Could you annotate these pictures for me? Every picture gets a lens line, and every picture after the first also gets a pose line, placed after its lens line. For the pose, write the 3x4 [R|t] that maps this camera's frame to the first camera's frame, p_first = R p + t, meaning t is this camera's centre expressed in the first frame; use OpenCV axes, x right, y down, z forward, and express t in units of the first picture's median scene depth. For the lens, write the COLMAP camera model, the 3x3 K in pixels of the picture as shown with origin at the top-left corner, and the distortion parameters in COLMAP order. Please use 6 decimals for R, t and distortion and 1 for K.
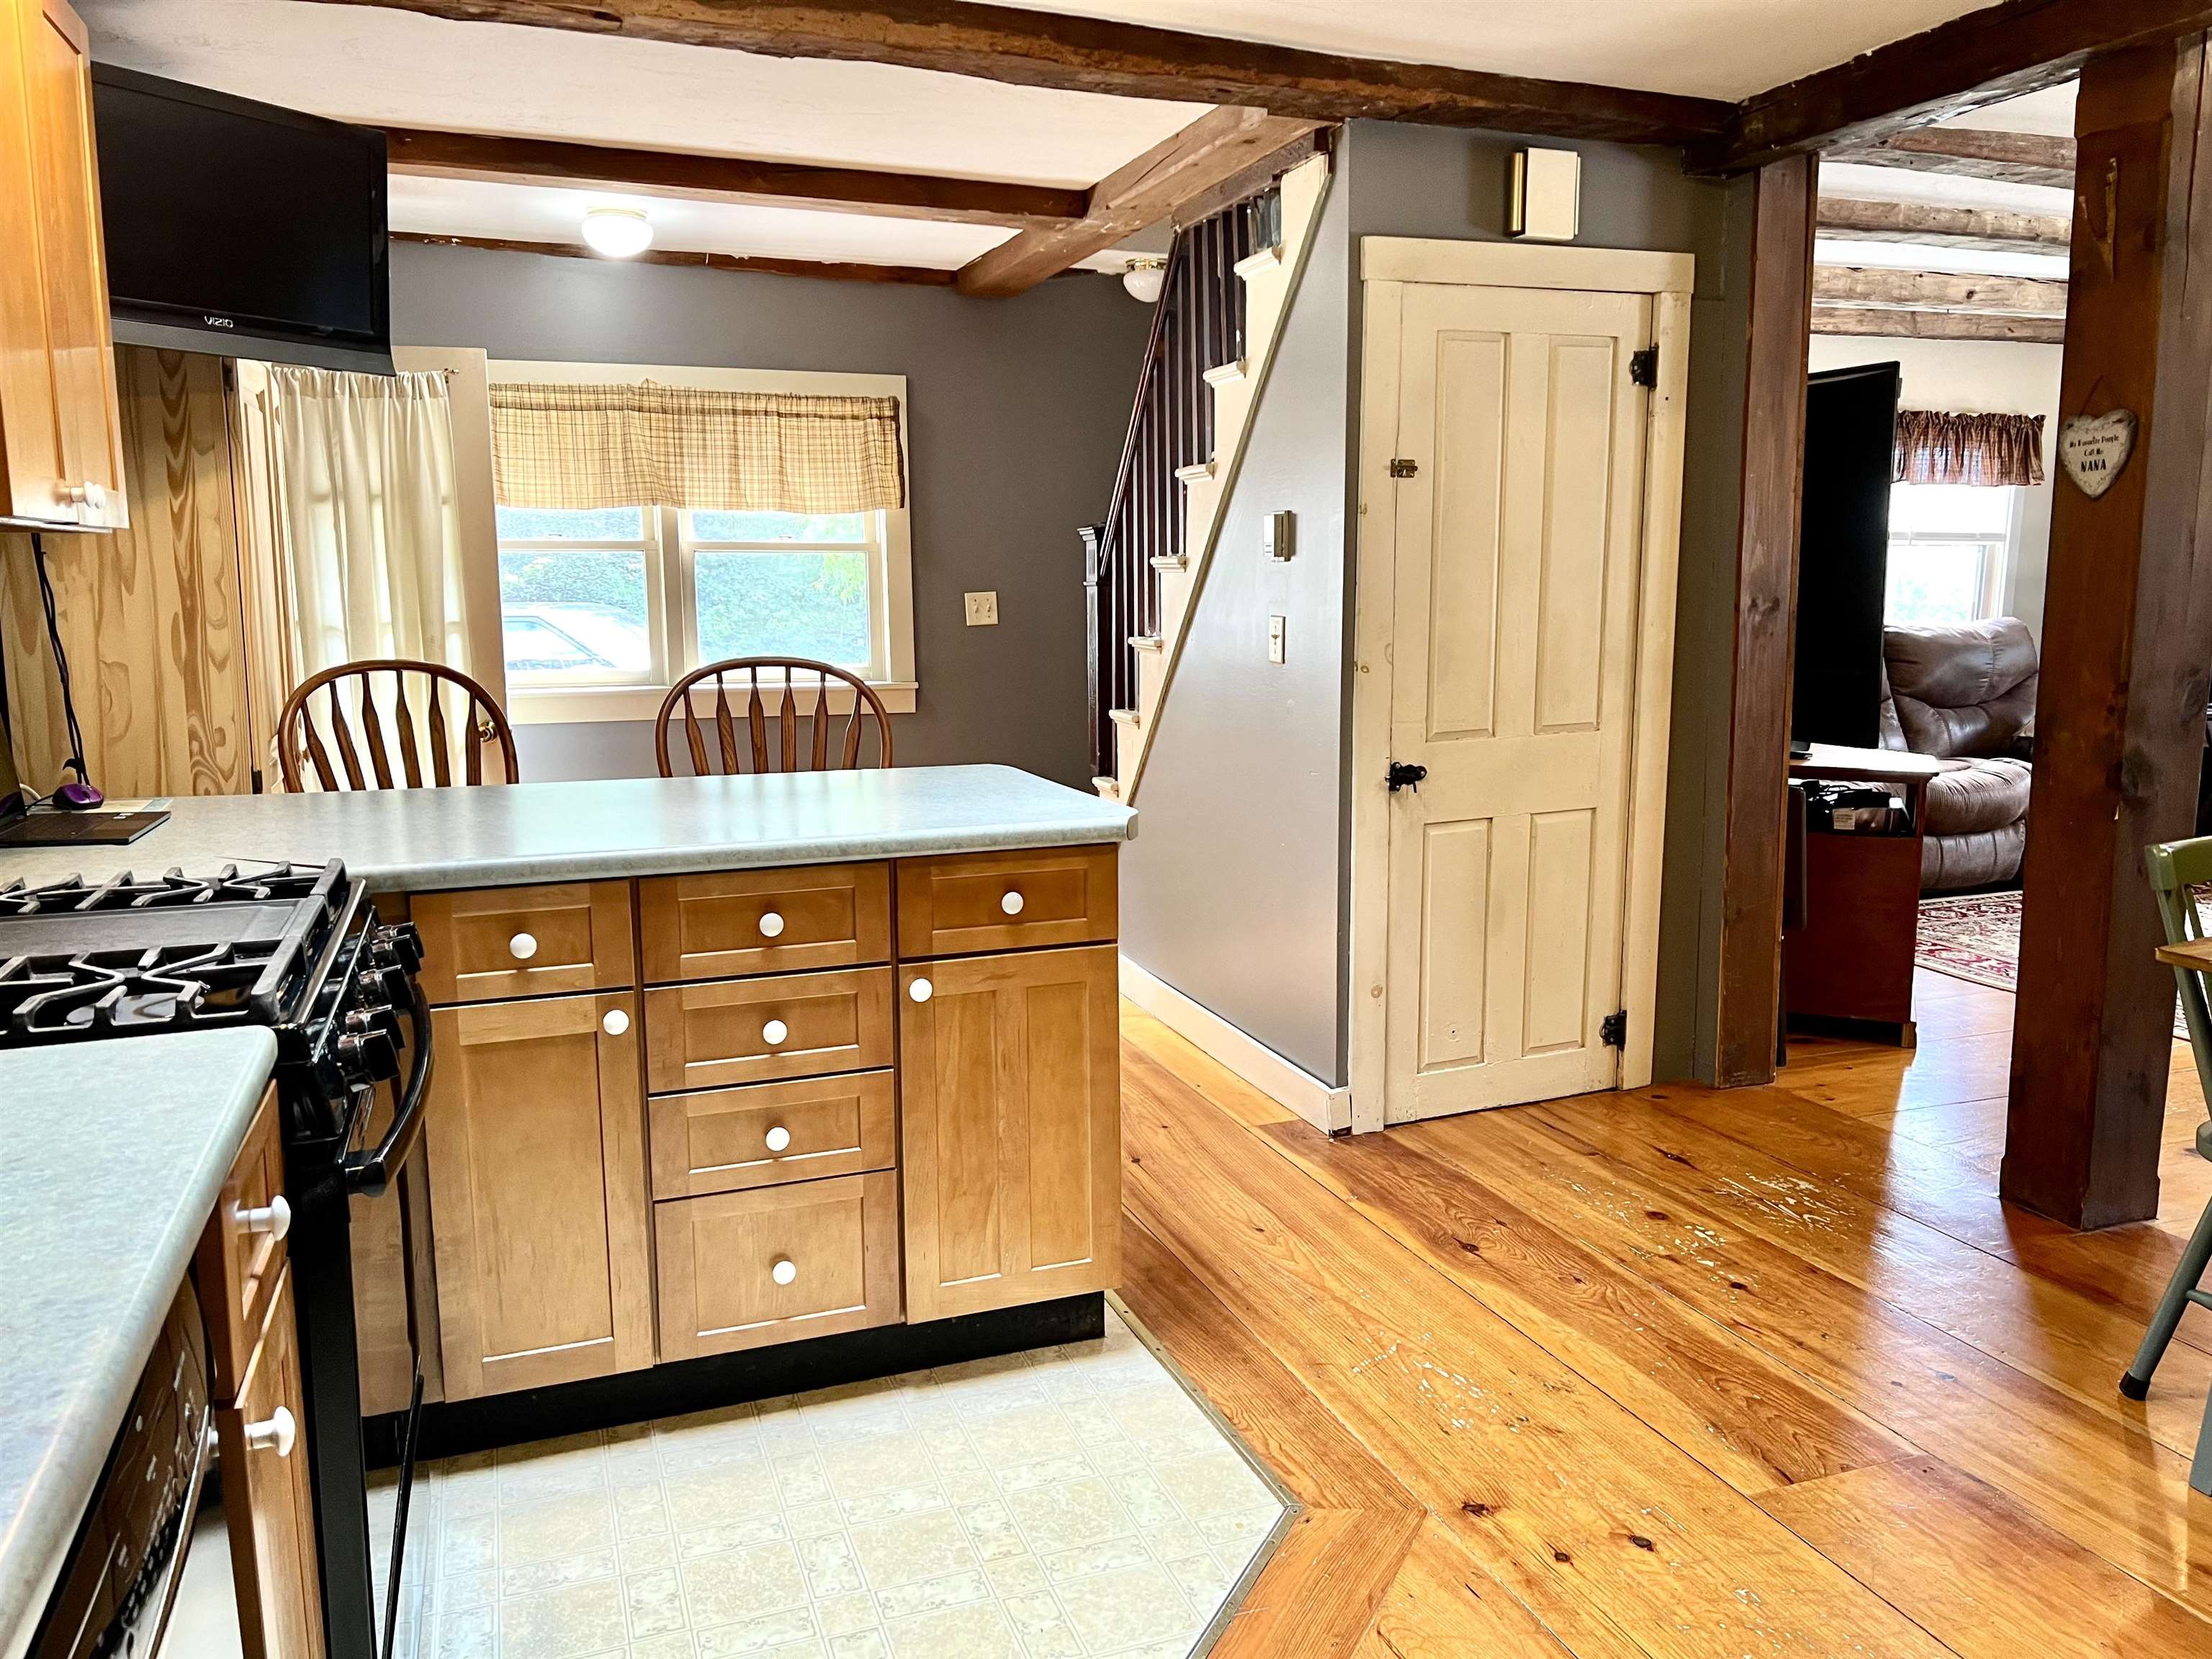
lens RADIAL K [[1657.3, 0, 1111.1], [0, 1657.3, 827.5], [0, 0, 1]] dist [0.015864, -0.001313]
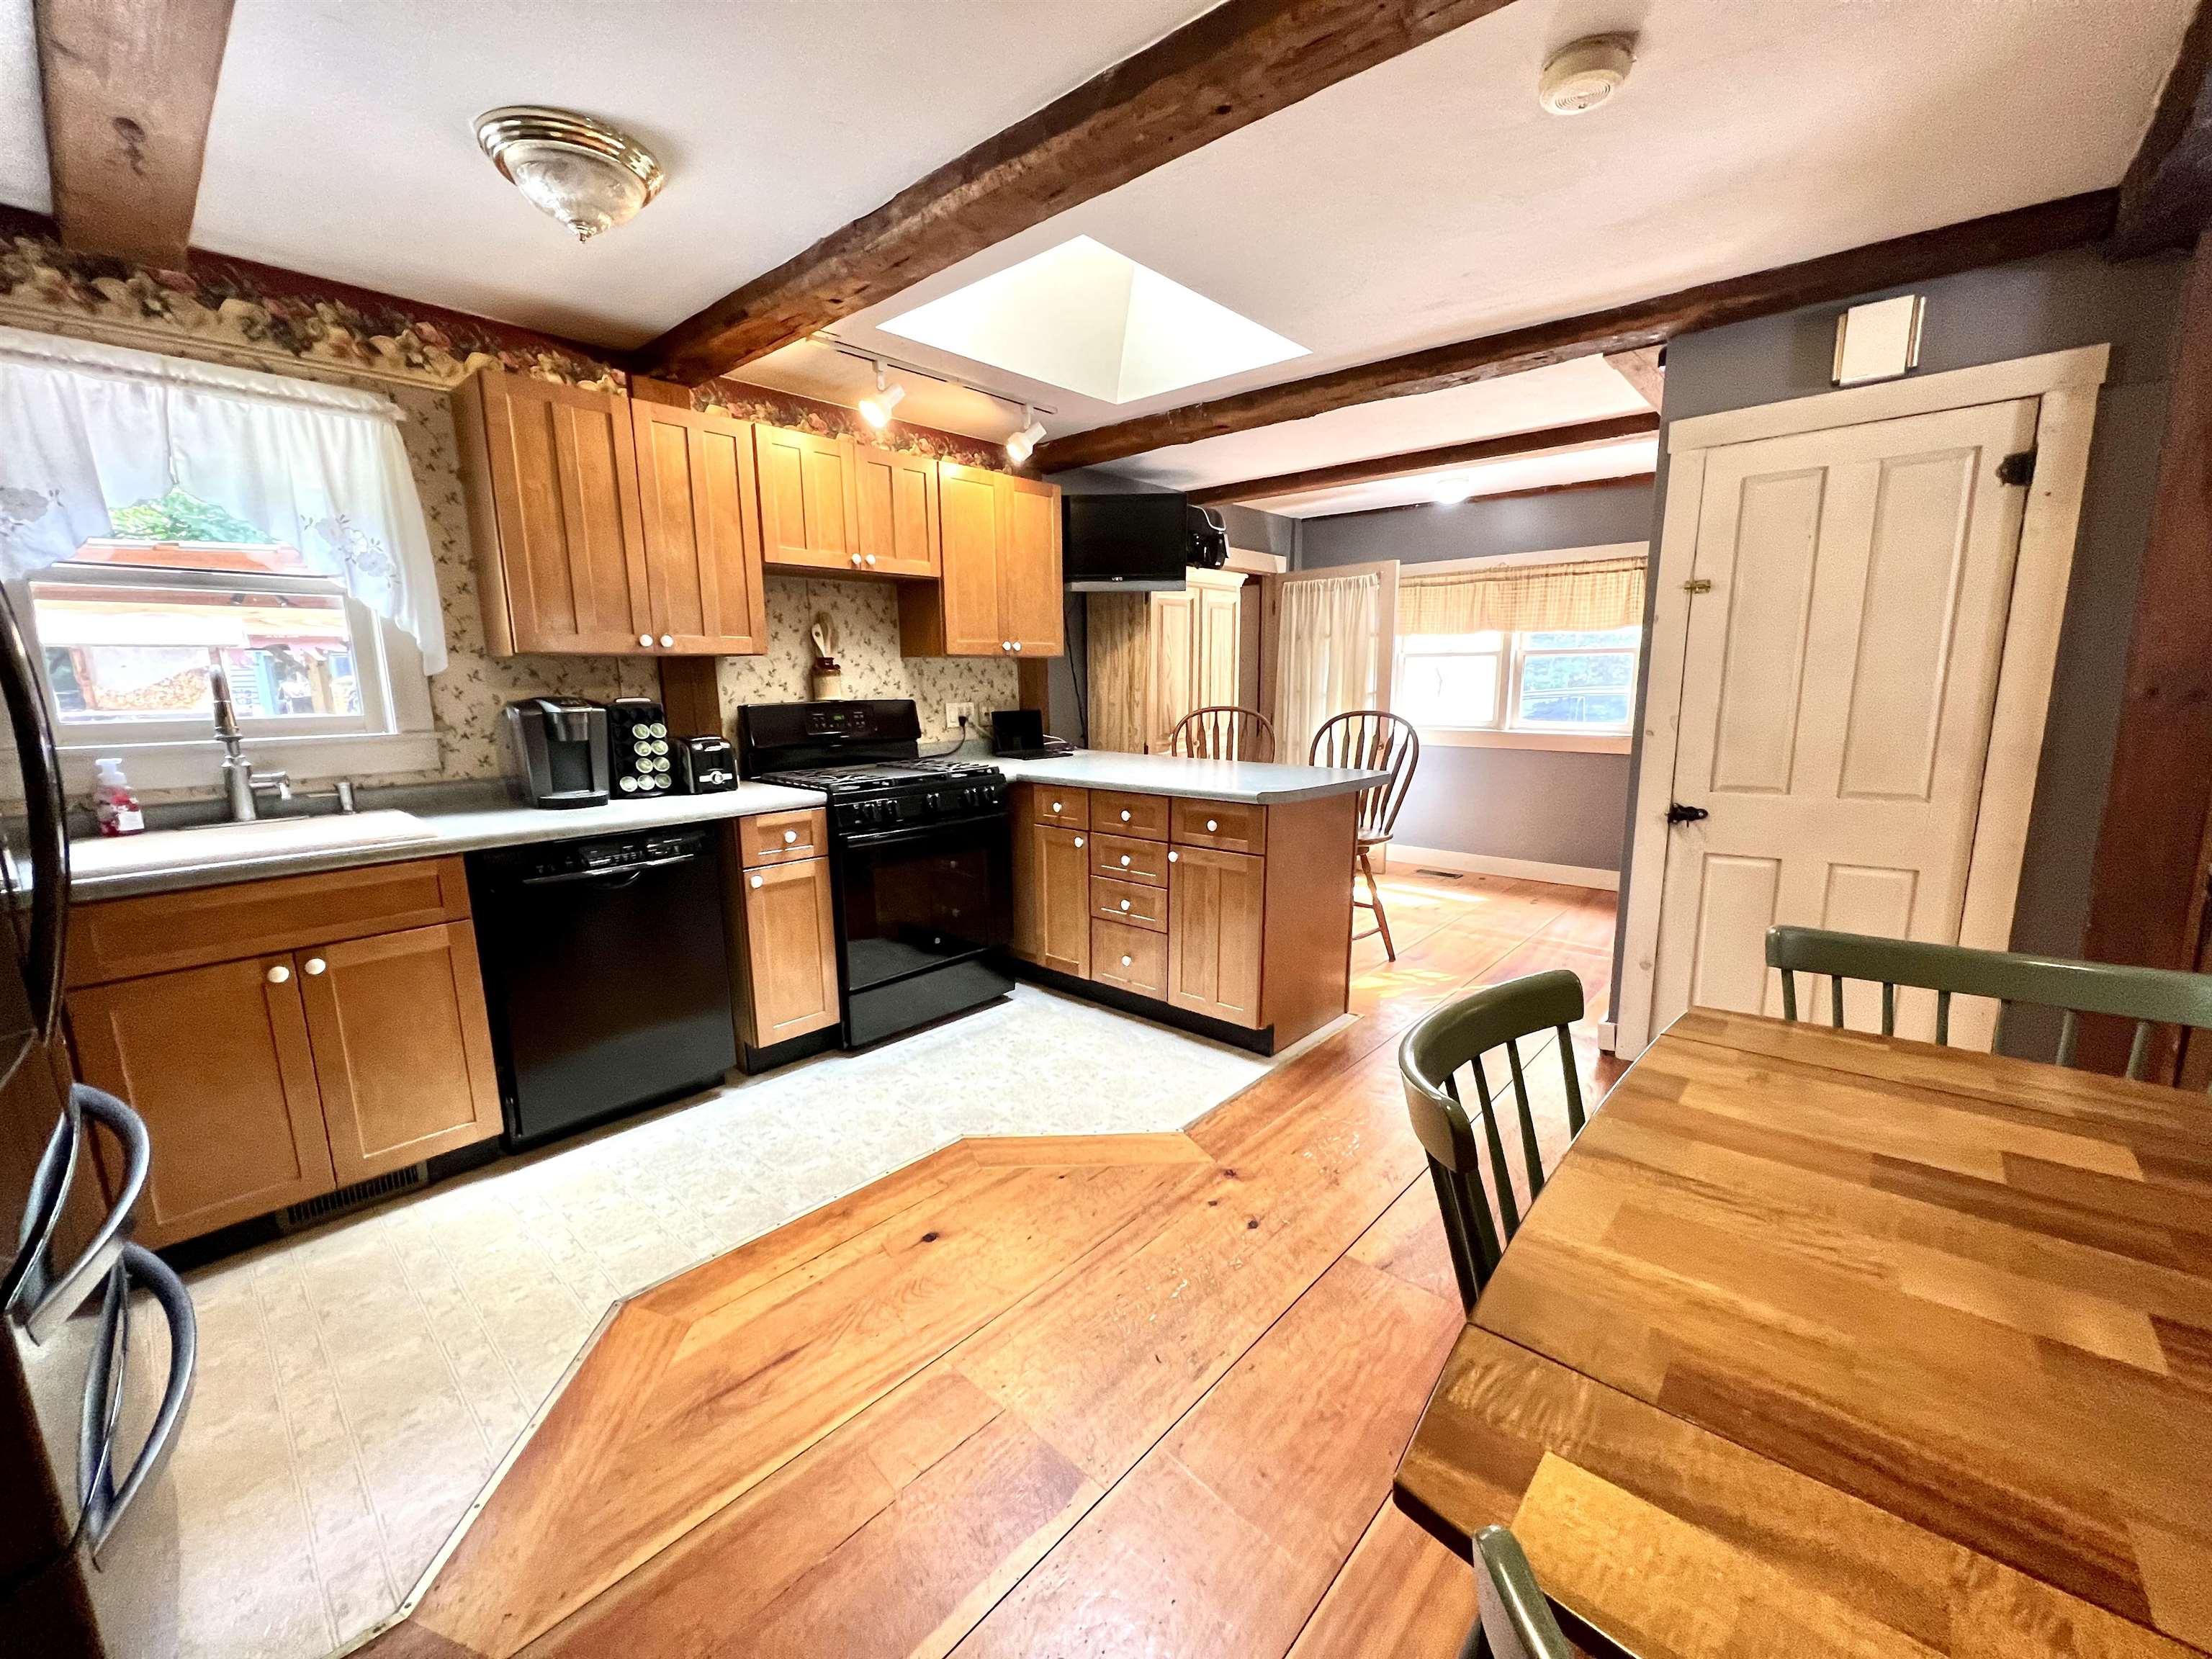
lens RADIAL K [[884.9, 0, 1105.4], [0, 884.9, 833.1], [0, 0, 1]] dist [-0.003984, -0.000034]
pose [[0.460365, 0.154909, -0.874109, 0.614334], [-0.127074, 0.986016, 0.107815, -0.034673], [0.878588, 0.061443, 0.473612, 0.246666]]
